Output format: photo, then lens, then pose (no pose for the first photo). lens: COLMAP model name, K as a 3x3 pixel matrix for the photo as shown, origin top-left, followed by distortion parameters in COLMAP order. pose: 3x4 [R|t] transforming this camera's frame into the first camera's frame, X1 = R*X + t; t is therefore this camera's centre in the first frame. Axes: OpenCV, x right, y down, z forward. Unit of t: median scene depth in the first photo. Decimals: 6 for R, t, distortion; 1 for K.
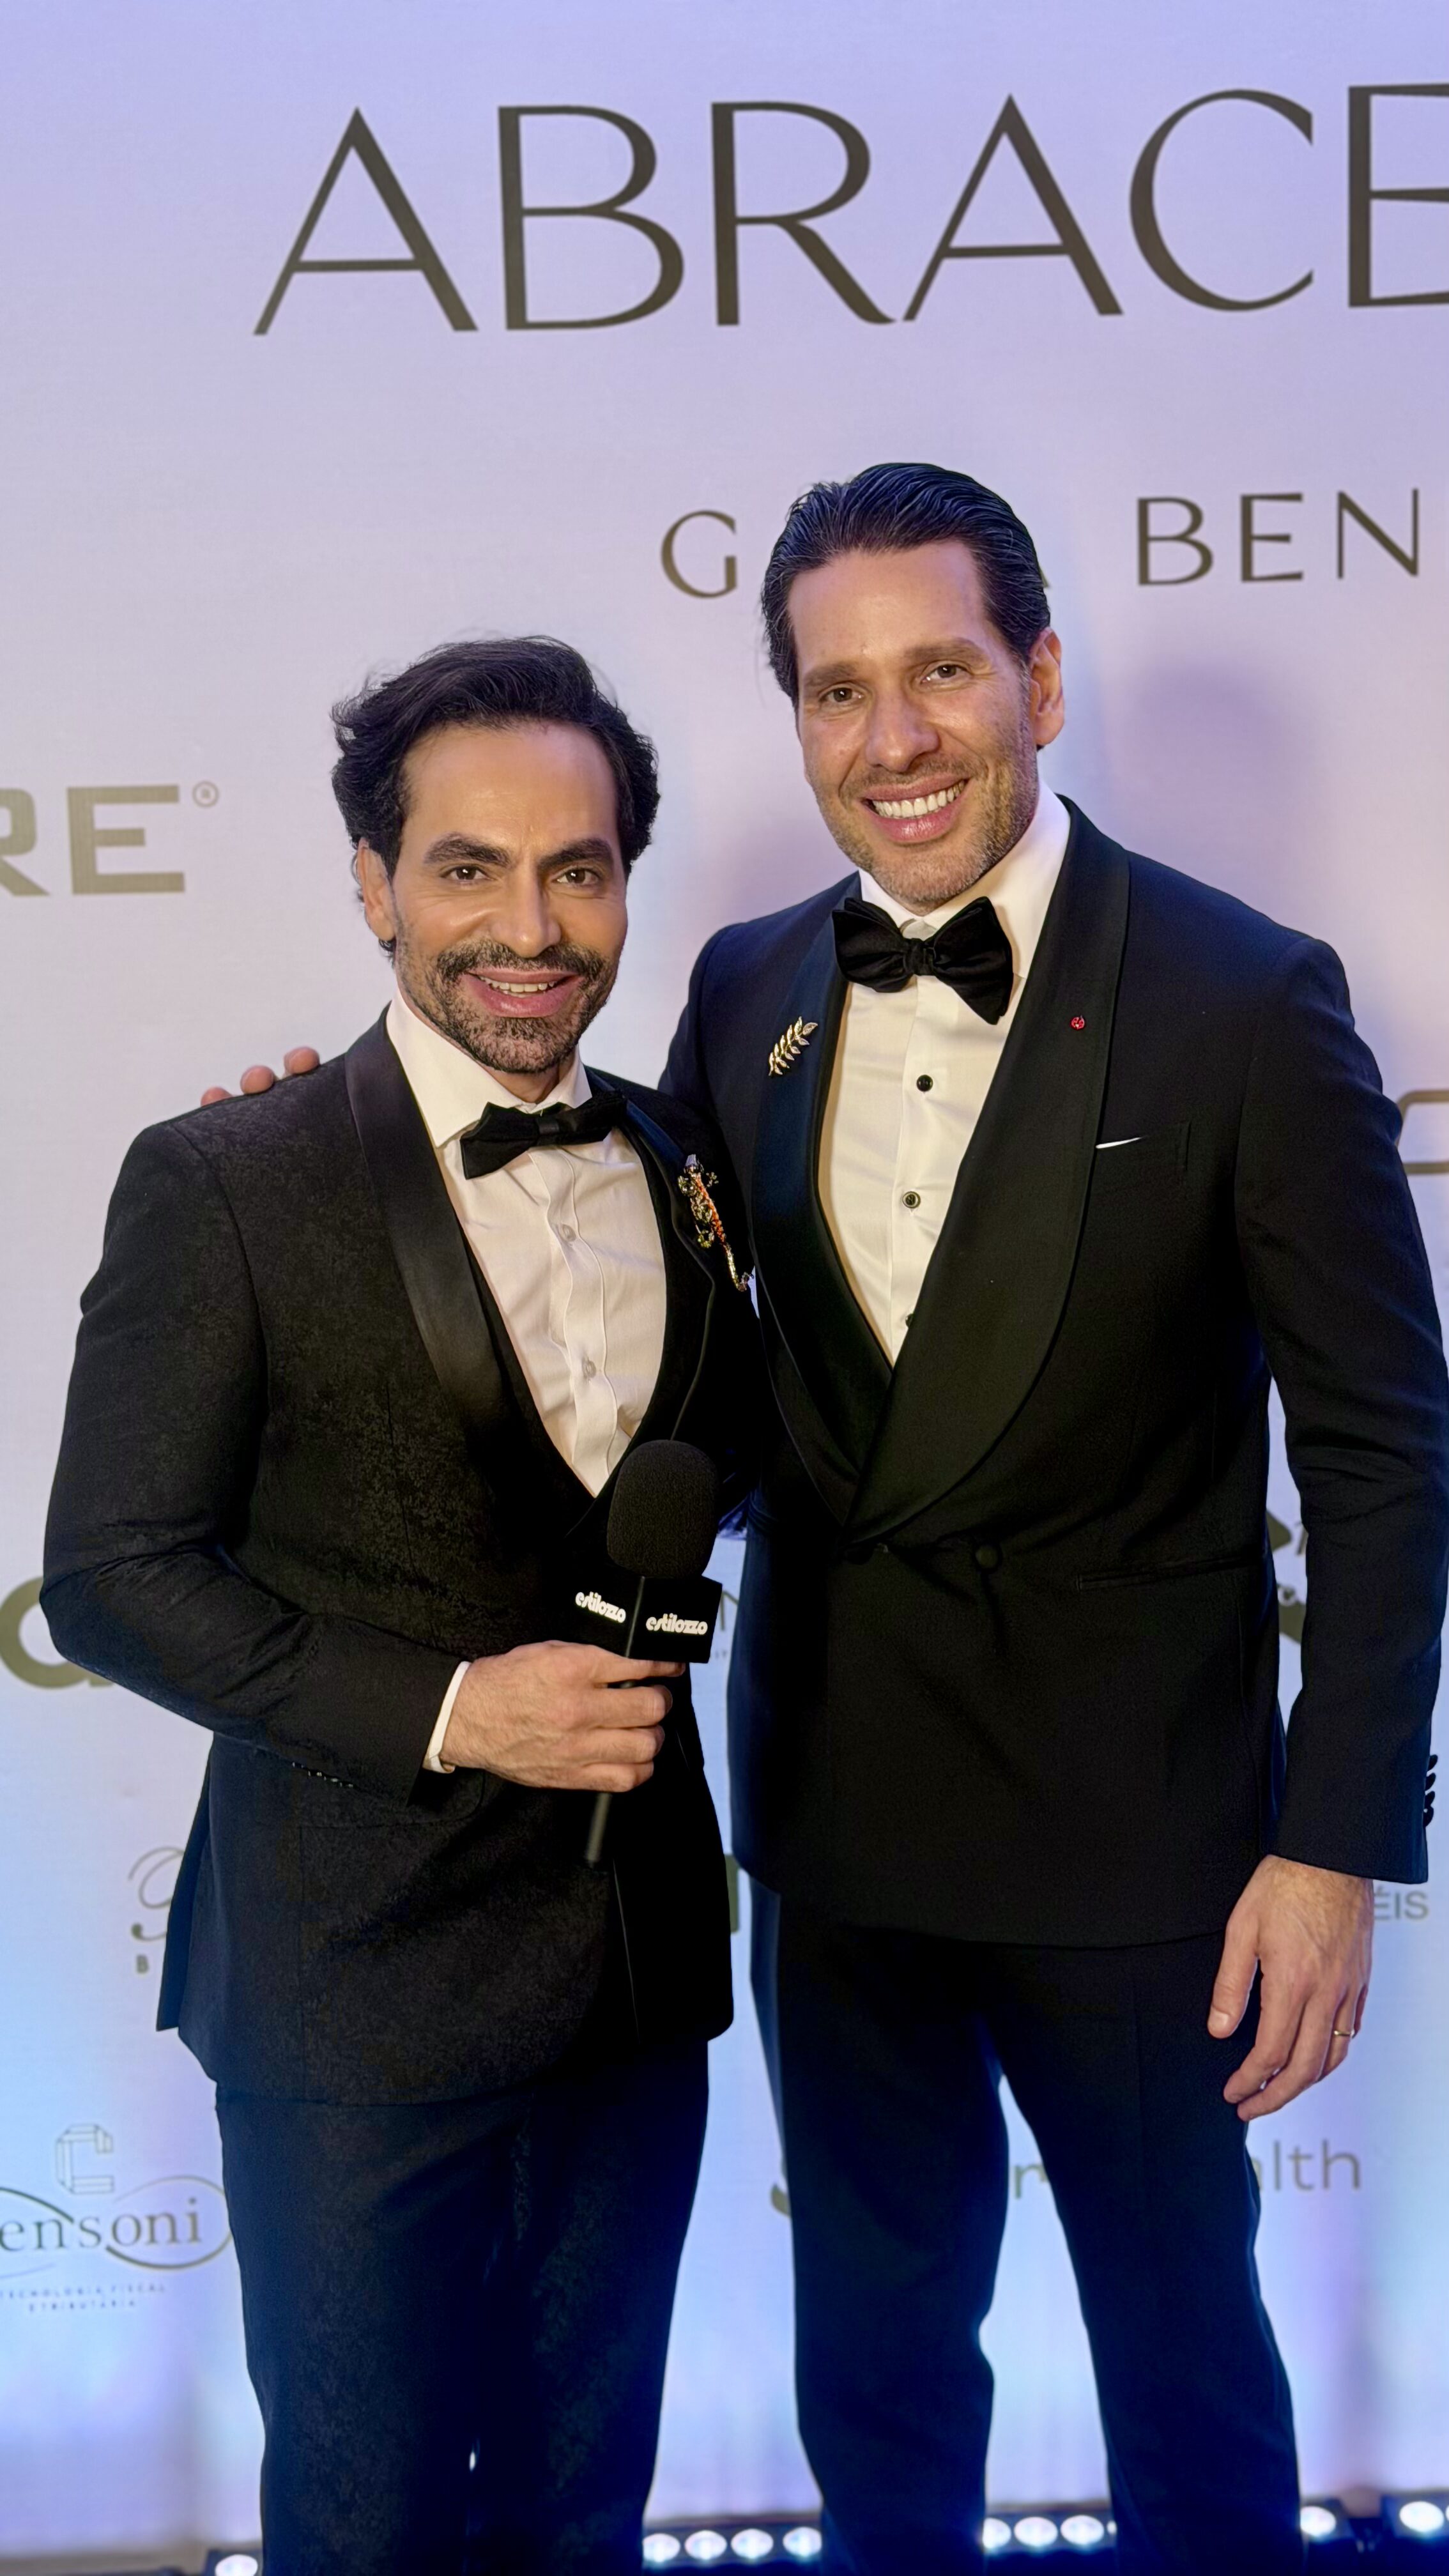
lens RADIAL K [[3593.2, 0, 724.5], [0, 3593.2, 1288.0], [0, 0, 1]] dist [0.116497, 0.021006]
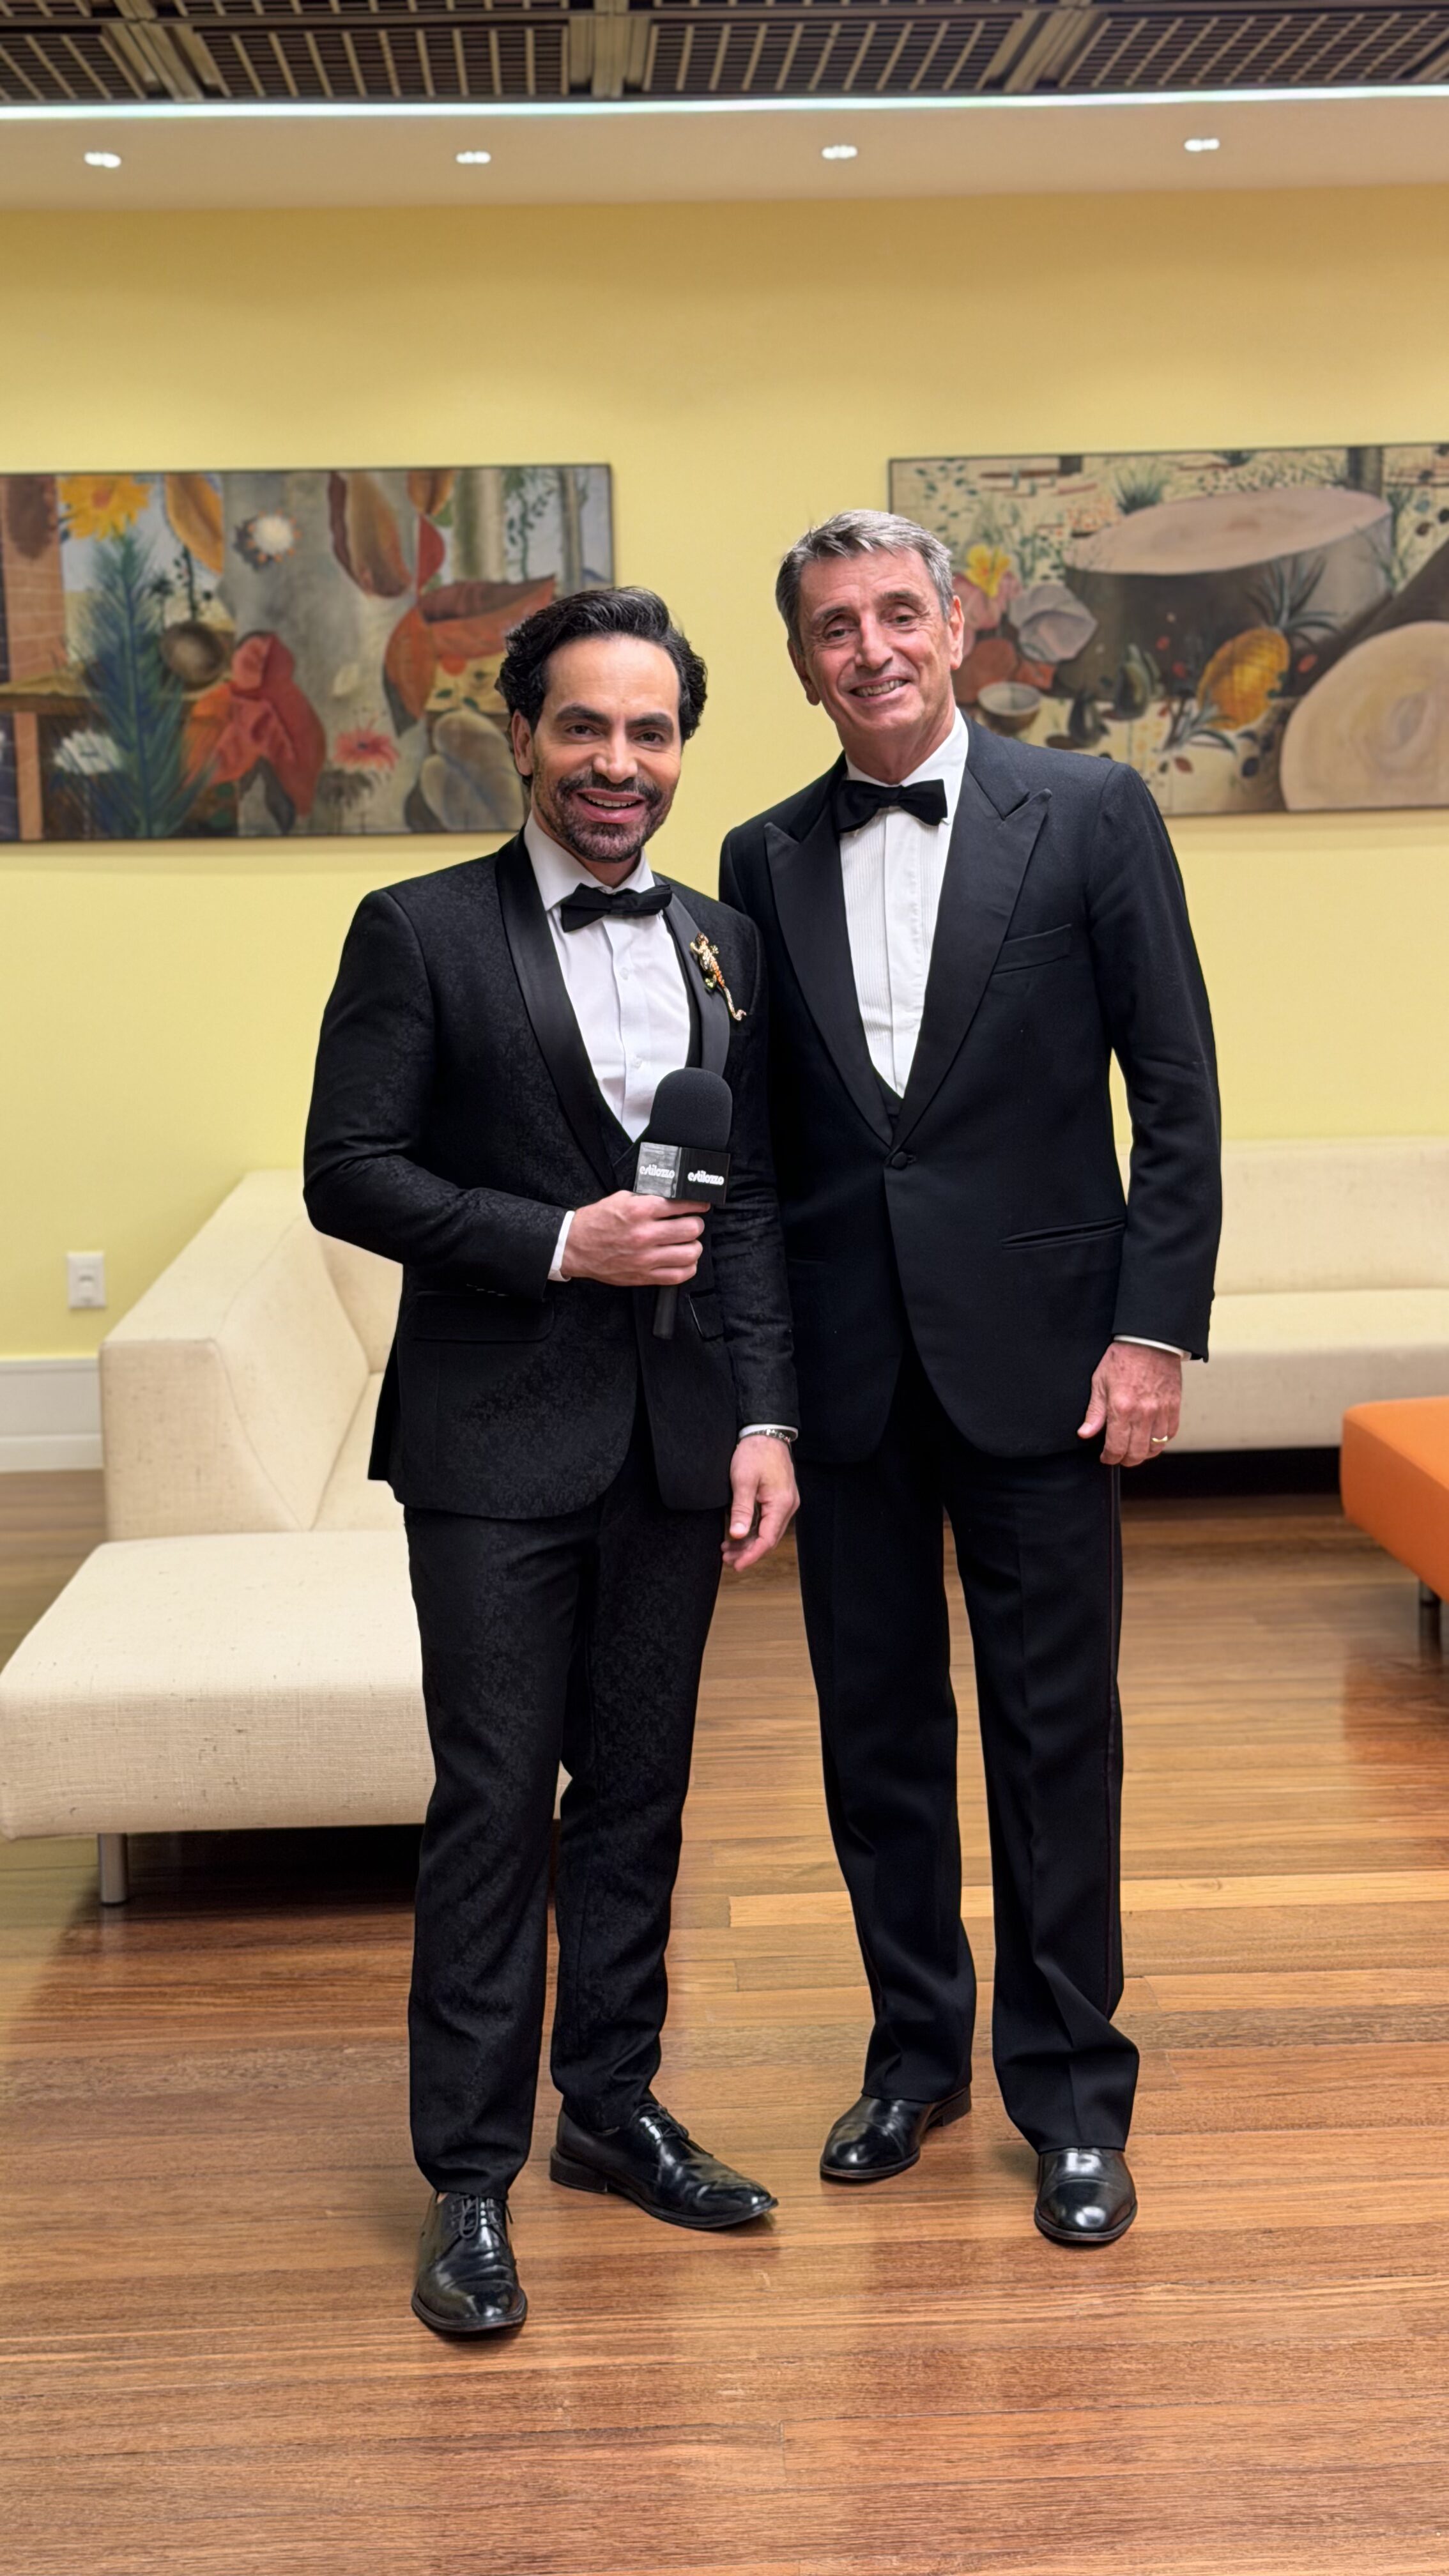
lens RADIAL K [[3630.7, 0, 724.5], [0, 3630.7, 1288.0], [0, 0, 1]] dist [-1.672266, 0.006359]
pose [[0.999762, 0.018177, -0.012042, 0.010718], [-0.017568, 0.998647, 0.048939, 0.047487], [0.012916, -0.048716, 0.998729, -0.469166]]
